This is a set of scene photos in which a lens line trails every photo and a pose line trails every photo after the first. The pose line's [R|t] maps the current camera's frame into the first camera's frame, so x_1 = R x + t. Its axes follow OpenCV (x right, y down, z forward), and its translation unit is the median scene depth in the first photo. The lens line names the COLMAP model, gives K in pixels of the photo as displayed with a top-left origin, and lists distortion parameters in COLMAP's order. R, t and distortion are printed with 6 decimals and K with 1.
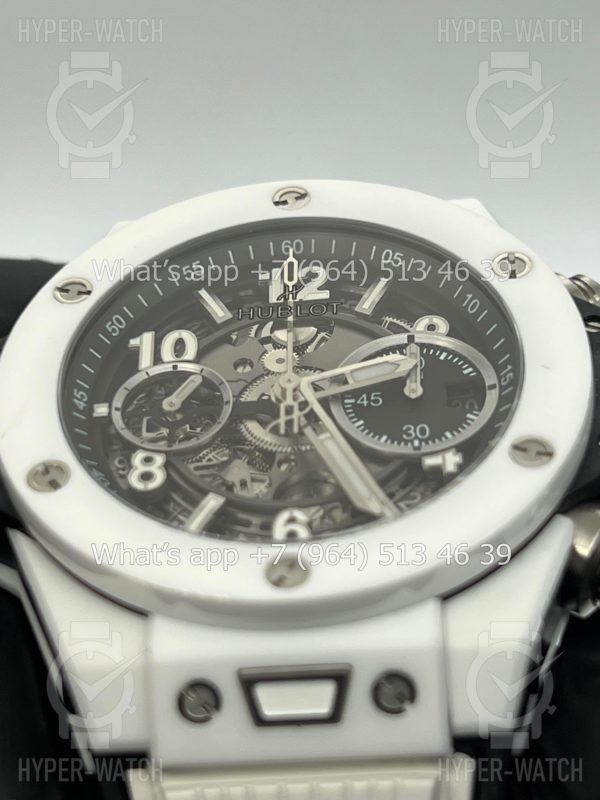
lens RADIAL K [[1899.5, 0, 304.2], [0, 1899.5, 398.8], [0, 0, 1]] dist [0.160109, 0.000000]
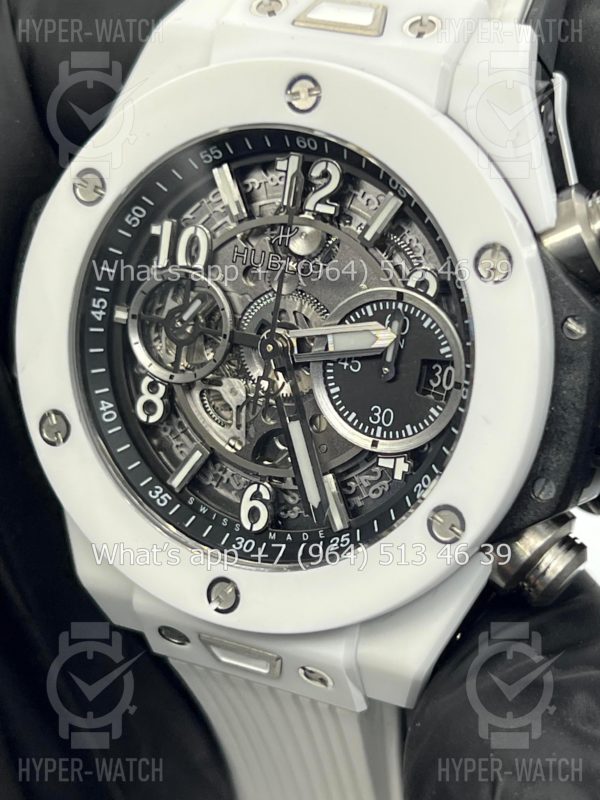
lens RADIAL K [[1899.5, 0, 301.7], [0, 1899.5, 404.0], [0, 0, 1]] dist [0.160109, 0.000000]
pose [[0.930847, 0.197204, -0.307628, 0.331343], [0.119032, 0.632308, 0.765518, -0.776783], [0.345479, -0.749198, 0.565108, 0.389558]]
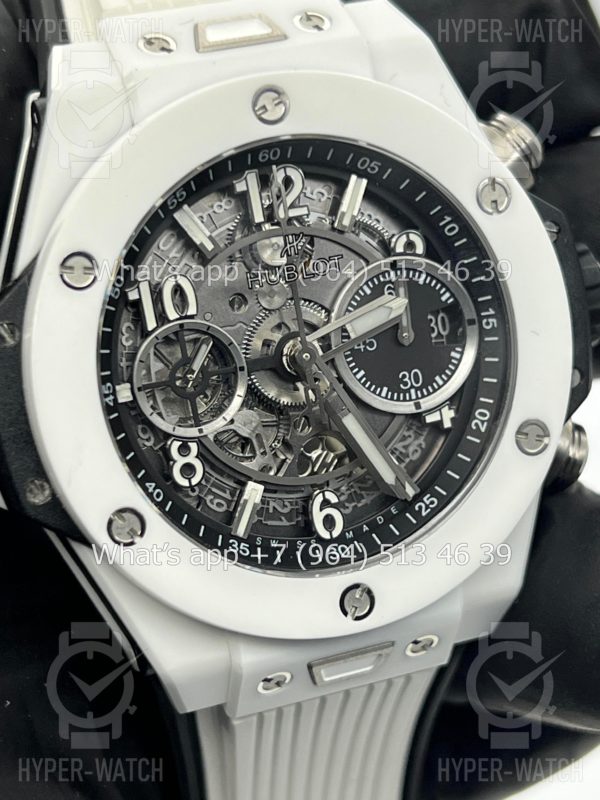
lens RADIAL K [[1899.5, 0, 298.7], [0, 1899.5, 396.4], [0, 0, 1]] dist [0.160109, 0.000000]
pose [[0.909383, -0.196570, 0.366583, -0.397858], [-0.142030, 0.681590, 0.717818, -0.741885], [-0.390961, -0.704837, 0.591907, 0.357815]]
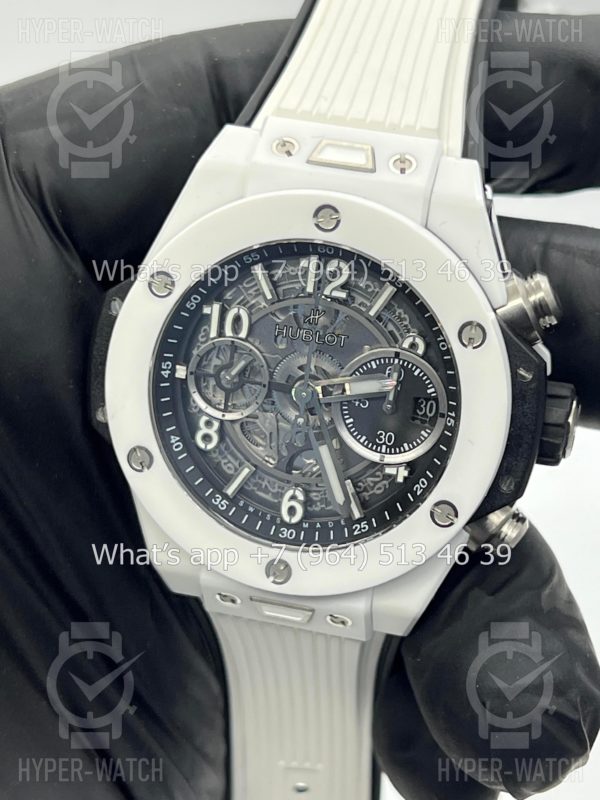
lens RADIAL K [[1899.5, 0, 297.2], [0, 1899.5, 397.6], [0, 0, 1]] dist [0.160109, 0.000000]
pose [[0.984044, 0.151662, -0.093039, 0.121629], [-0.008446, 0.562137, 0.827001, -1.201175], [0.177725, -0.813019, 0.554449, 0.186254]]
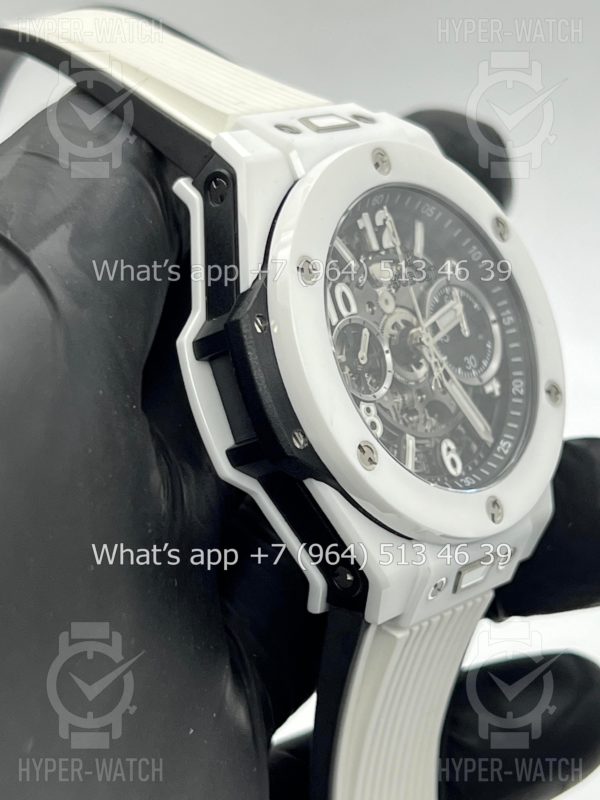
lens RADIAL K [[1899.5, 0, 300.8], [0, 1899.5, 400.4], [0, 0, 1]] dist [0.160109, 0.000000]
pose [[0.588870, -0.168726, 0.790420, -1.200206], [-0.305979, 0.858635, 0.411244, -0.528095], [-0.748070, -0.484021, 0.453998, 0.388911]]
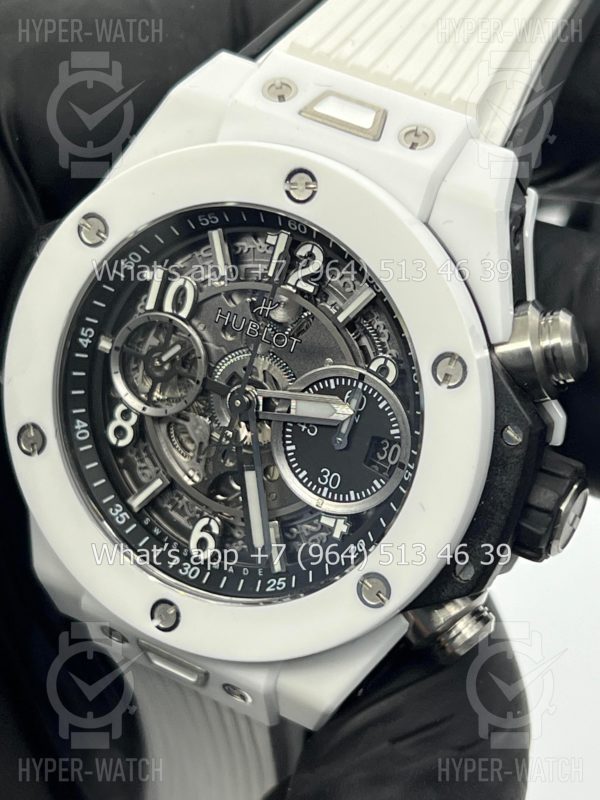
lens RADIAL K [[1899.5, 0, 297.6], [0, 1899.5, 400.0], [0, 0, 1]] dist [0.160109, 0.000000]
pose [[0.904931, 0.349763, -0.242416, 0.299190], [0.000797, 0.568248, 0.822857, -0.945000], [0.425557, -0.744823, 0.513946, 0.421509]]
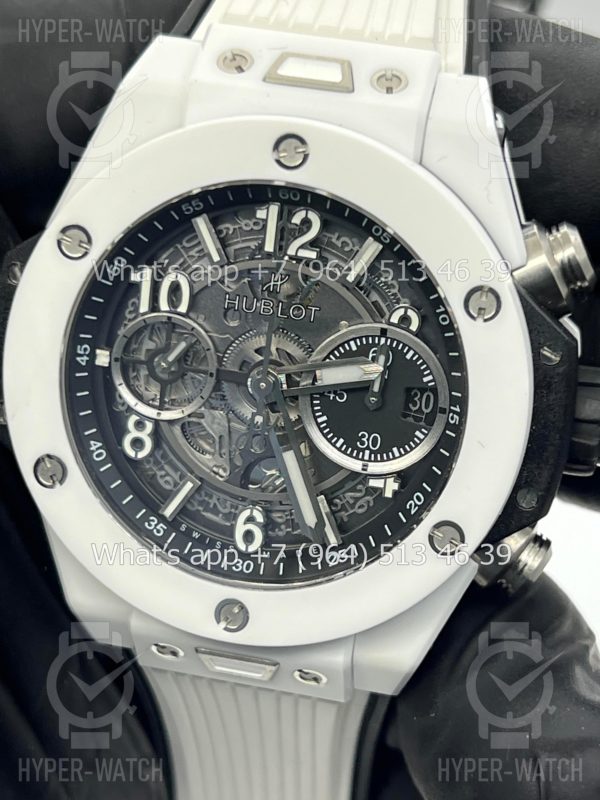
lens RADIAL K [[1899.5, 0, 307.5], [0, 1899.5, 430.6], [0, 0, 1]] dist [0.160109, 0.000000]
pose [[0.987561, 0.143001, -0.065372, 0.094104], [-0.026030, 0.558714, 0.828952, -0.914191], [0.155065, -0.816939, 0.555487, 0.355530]]
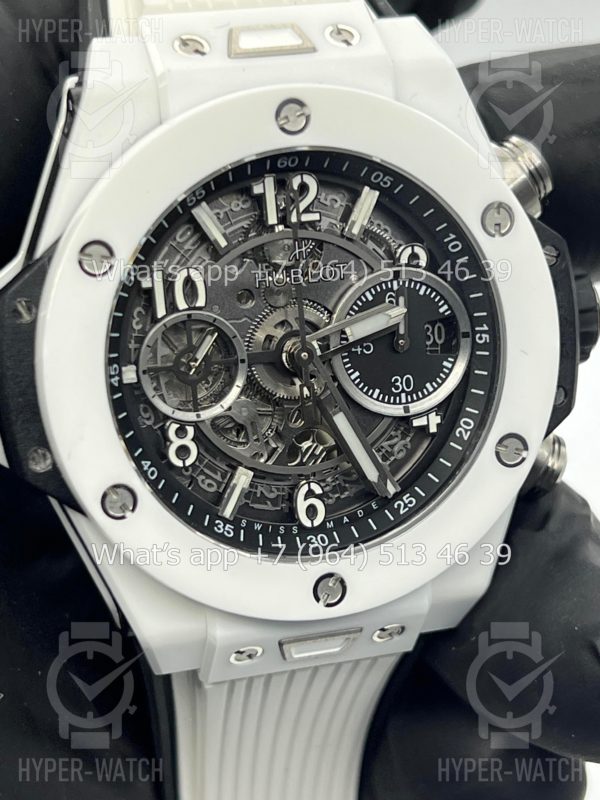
lens RADIAL K [[1899.5, 0, 303.0], [0, 1899.5, 396.6], [0, 0, 1]] dist [0.160109, 0.000000]
pose [[0.931067, -0.124392, 0.342988, -0.389230], [-0.193509, 0.628601, 0.753270, -0.823787], [-0.309303, -0.767716, 0.561199, 0.352508]]
